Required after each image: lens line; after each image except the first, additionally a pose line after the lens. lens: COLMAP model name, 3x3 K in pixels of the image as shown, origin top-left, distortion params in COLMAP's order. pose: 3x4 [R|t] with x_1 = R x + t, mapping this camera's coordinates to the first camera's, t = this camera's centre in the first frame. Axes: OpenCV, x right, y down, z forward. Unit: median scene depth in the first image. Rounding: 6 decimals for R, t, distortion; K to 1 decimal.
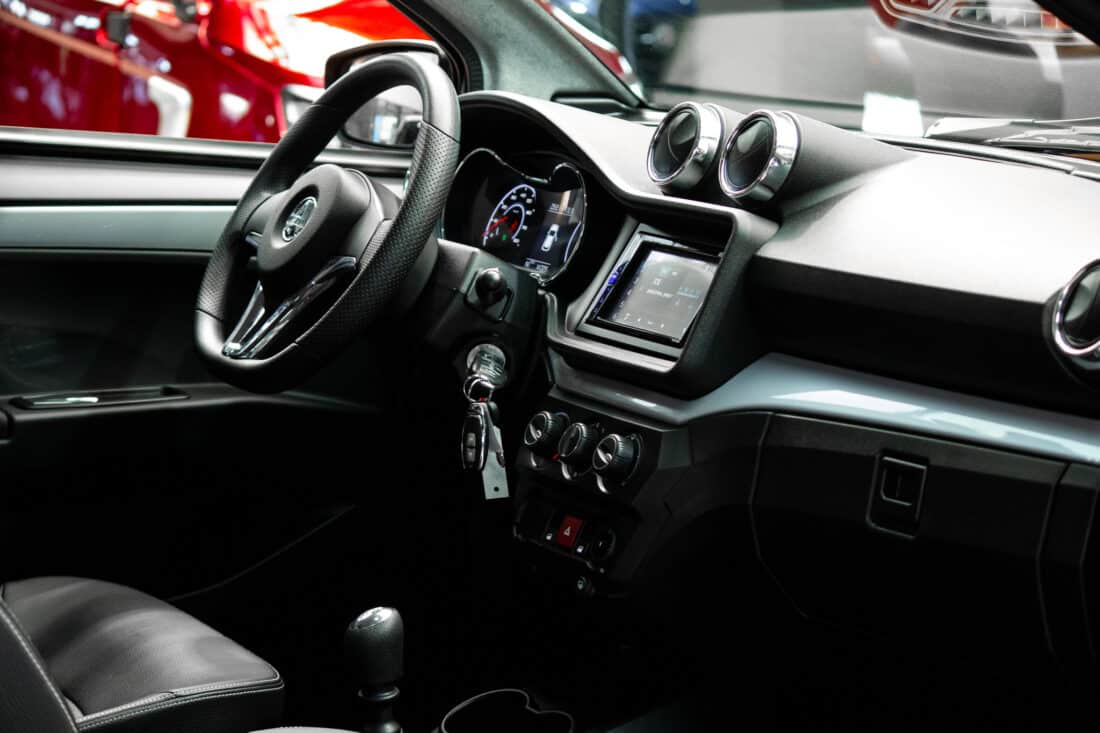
lens RADIAL K [[3084.9, 0, 550.0], [0, 3084.9, 366.5], [0, 0, 1]] dist [-0.418803, -0.102576]
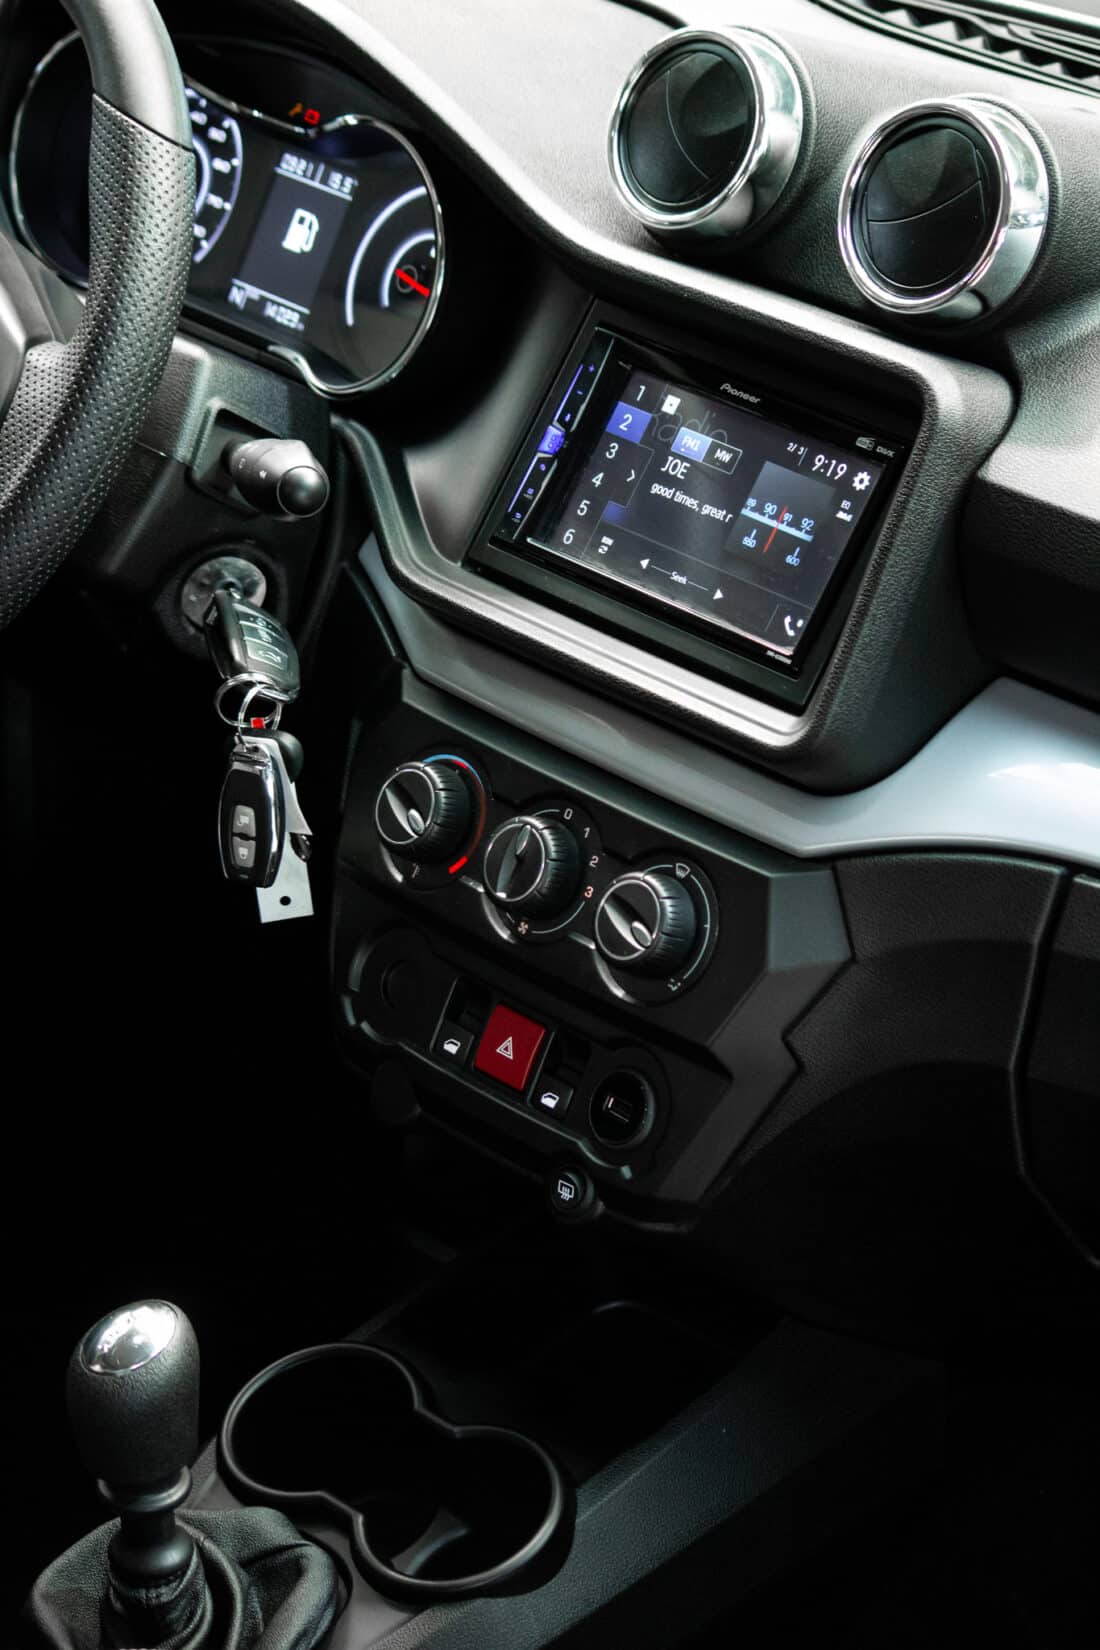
lens RADIAL K [[4627.4, 0, 550.0], [0, 4627.4, 825.0], [0, 0, 1]] dist [-0.418803, -0.102576]
pose [[0.960953, -0.096239, 0.259436, -0.155758], [0.008338, 0.947215, 0.320491, -0.187865], [-0.276585, -0.305814, 0.911032, 0.391917]]
